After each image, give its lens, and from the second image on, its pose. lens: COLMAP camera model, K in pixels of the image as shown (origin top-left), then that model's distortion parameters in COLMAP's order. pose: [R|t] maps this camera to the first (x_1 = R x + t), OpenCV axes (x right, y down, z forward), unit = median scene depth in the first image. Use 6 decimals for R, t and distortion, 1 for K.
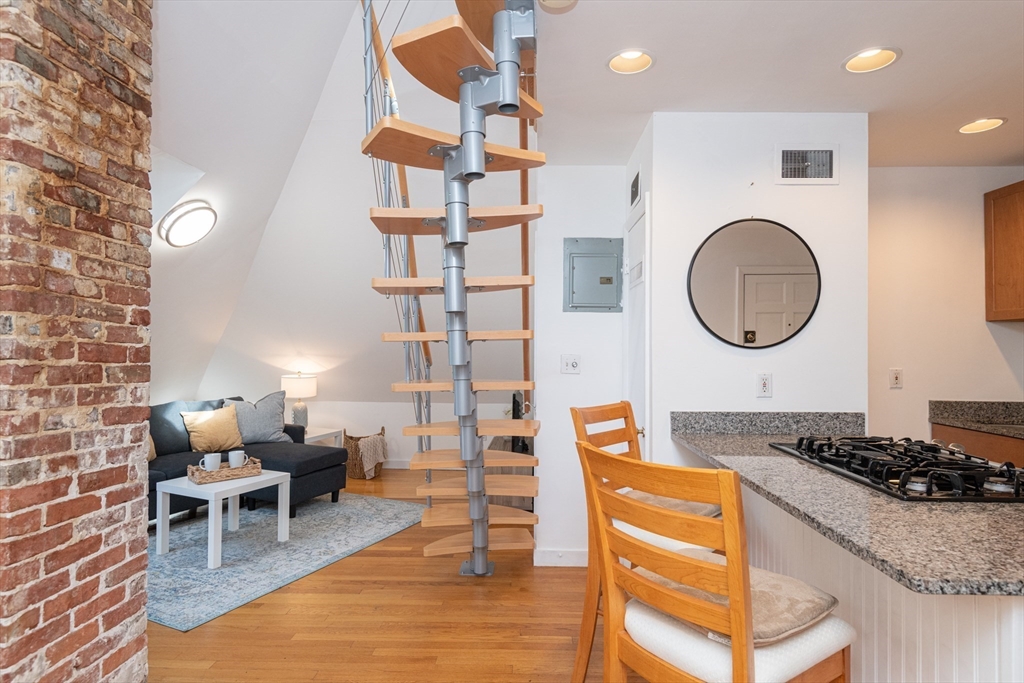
lens RADIAL K [[549.2, 0, 515.2], [0, 549.2, 339.4], [0, 0, 1]] dist [0.006725, -0.005244]
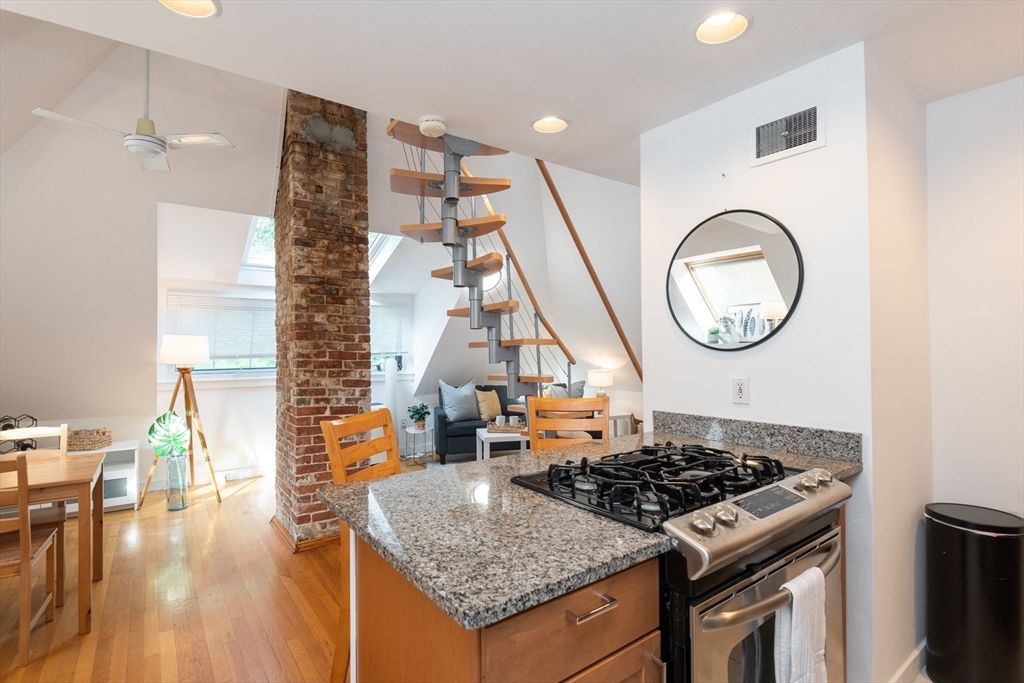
lens RADIAL K [[484.7, 0, 513.6], [0, 484.7, 338.7], [0, 0, 1]] dist [0.015526, -0.012672]
pose [[0.622141, -0.023598, -0.782549, 1.208074], [0.023639, 0.999656, -0.011352, -0.005079], [0.782548, -0.011436, 0.622485, 0.278791]]
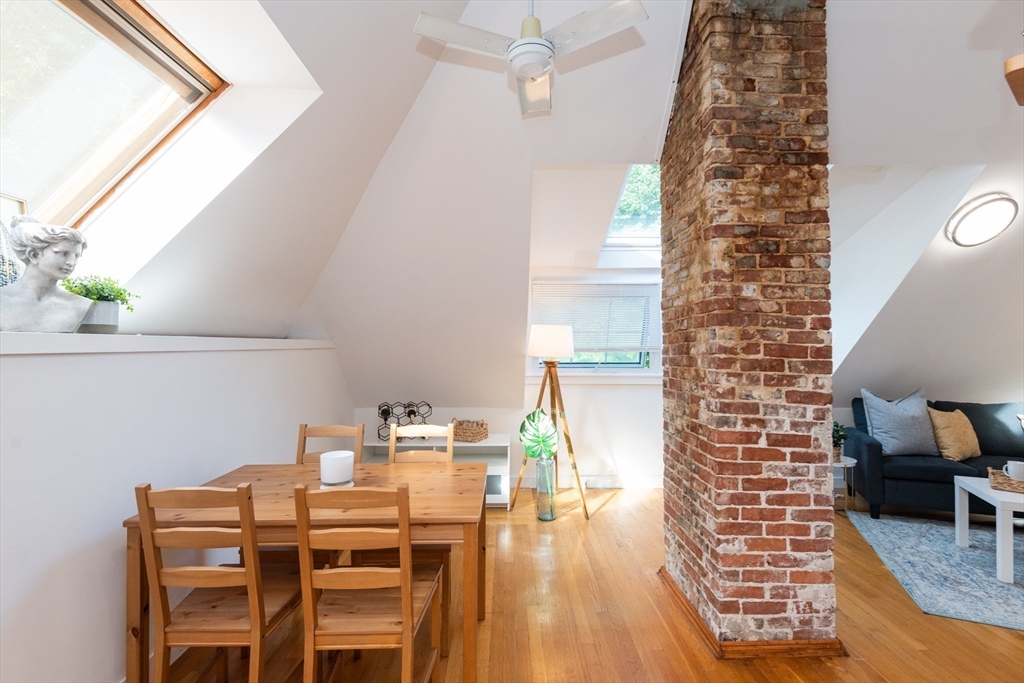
lens RADIAL K [[472.3, 0, 519.4], [0, 472.3, 338.9], [0, 0, 1]] dist [0.018760, -0.006069]
pose [[0.063231, -0.014832, -0.997889, 0.395918], [0.015803, 0.999779, -0.013859, 0.000158], [0.997874, -0.014894, 0.063451, 0.228962]]
